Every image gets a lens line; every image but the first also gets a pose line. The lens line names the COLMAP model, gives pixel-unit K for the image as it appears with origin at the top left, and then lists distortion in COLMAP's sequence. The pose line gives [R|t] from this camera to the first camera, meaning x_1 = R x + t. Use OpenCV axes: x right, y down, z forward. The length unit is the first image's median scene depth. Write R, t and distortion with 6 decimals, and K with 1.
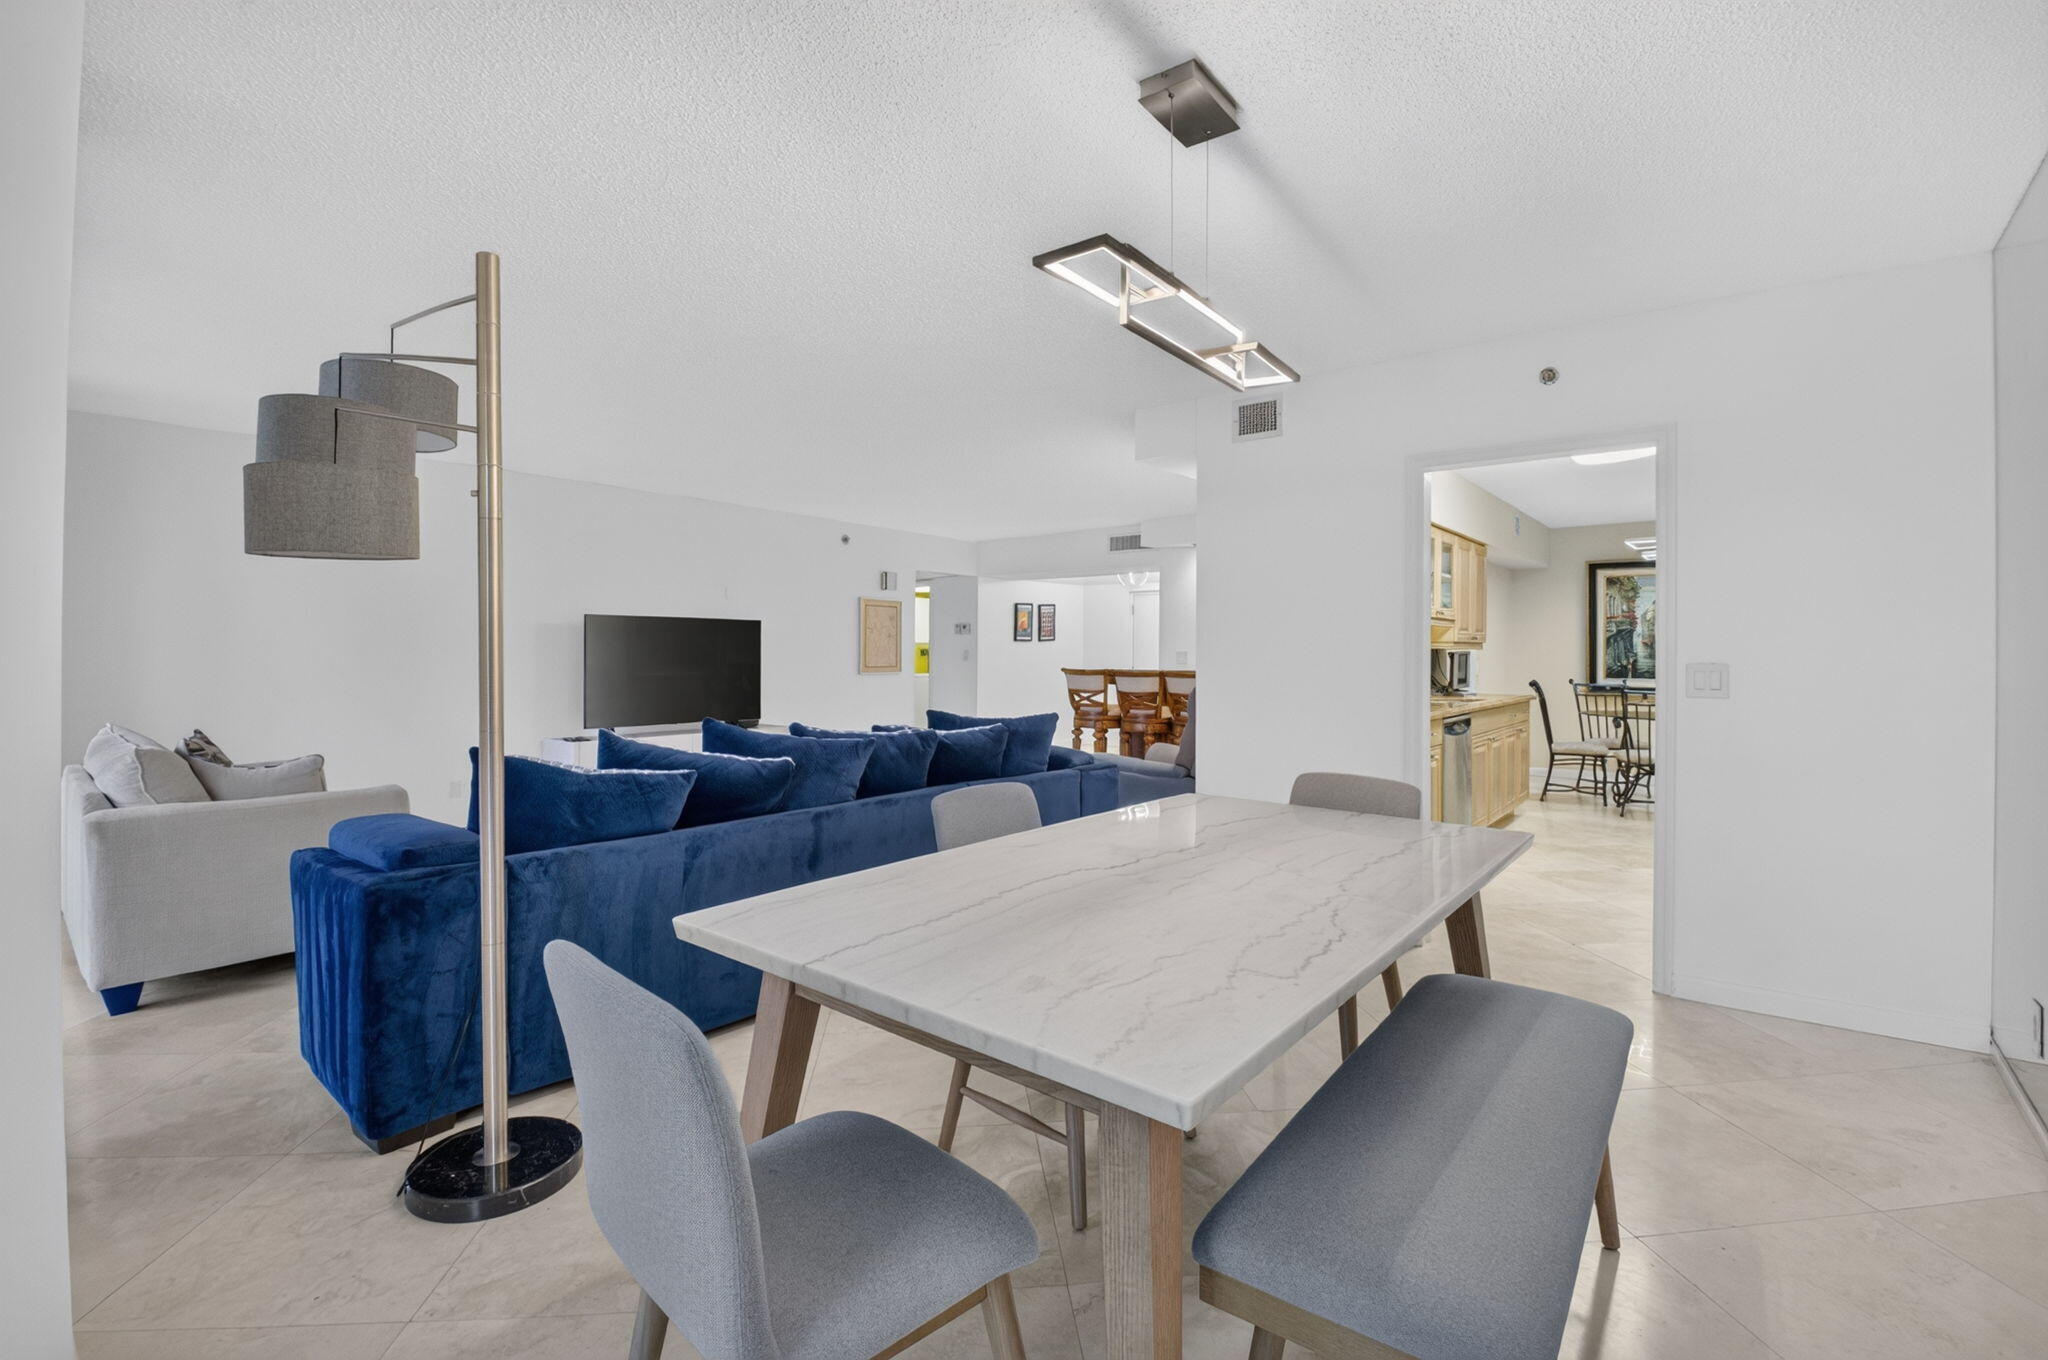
lens RADIAL K [[863.1, 0, 1095.9], [0, 863.1, 671.4], [0, 0, 1]] dist [0.000719, 0.000006]
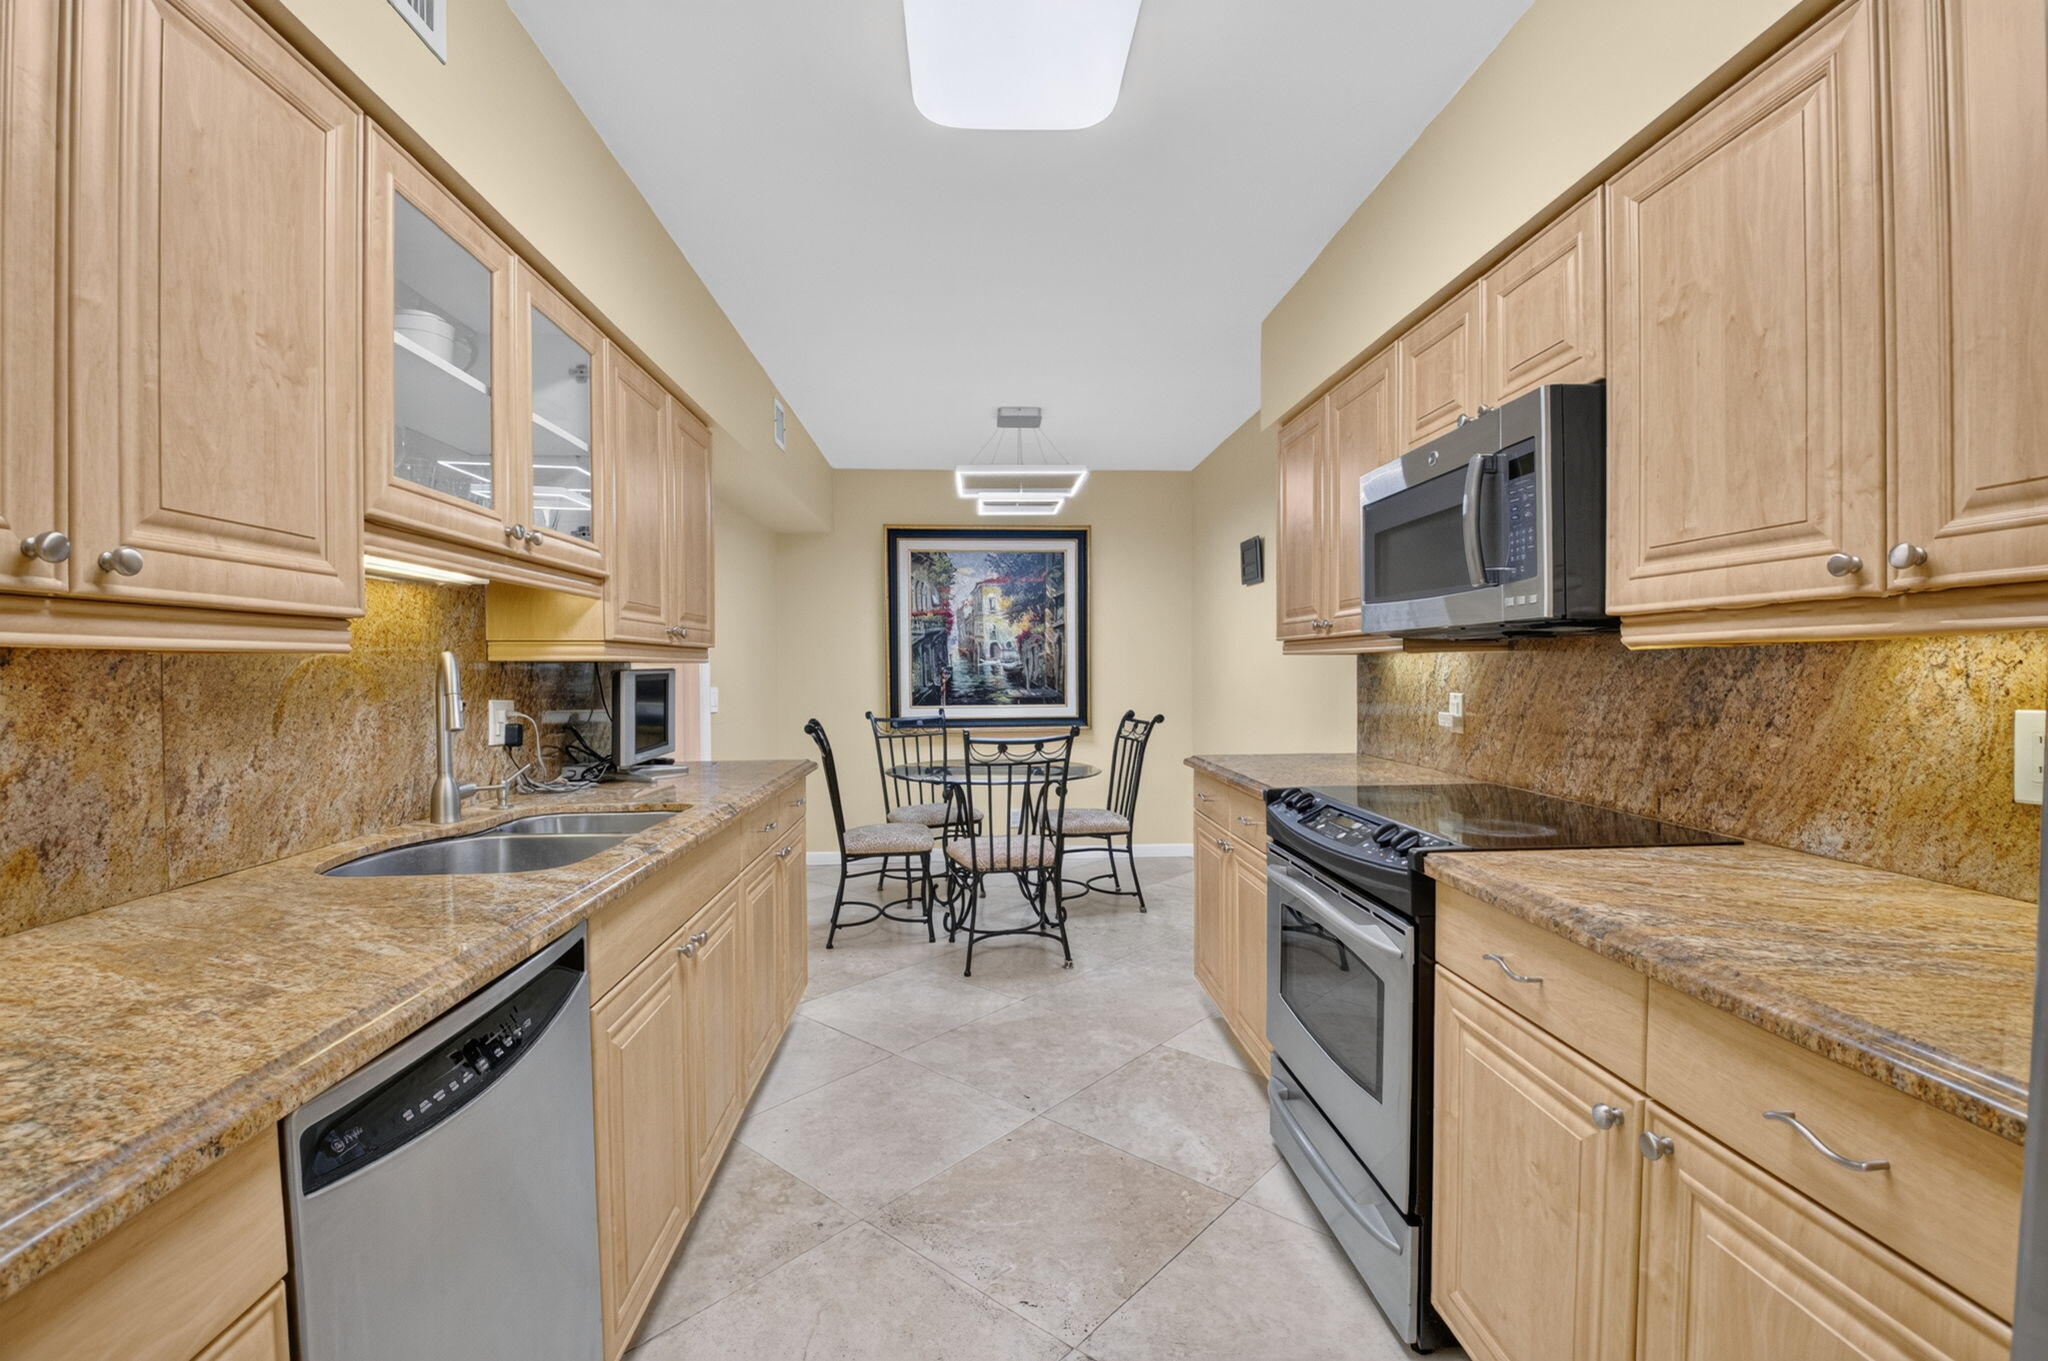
lens RADIAL K [[924.1, 0, 1023.7], [0, 924.1, 658.6], [0, 0, 1]] dist [0.001426, 0.000008]
pose [[0.766233, 0.002943, 0.642557, 0.210852], [0.015857, 0.999598, -0.023488, -0.010463], [-0.642368, 0.028187, 0.765878, 0.419022]]
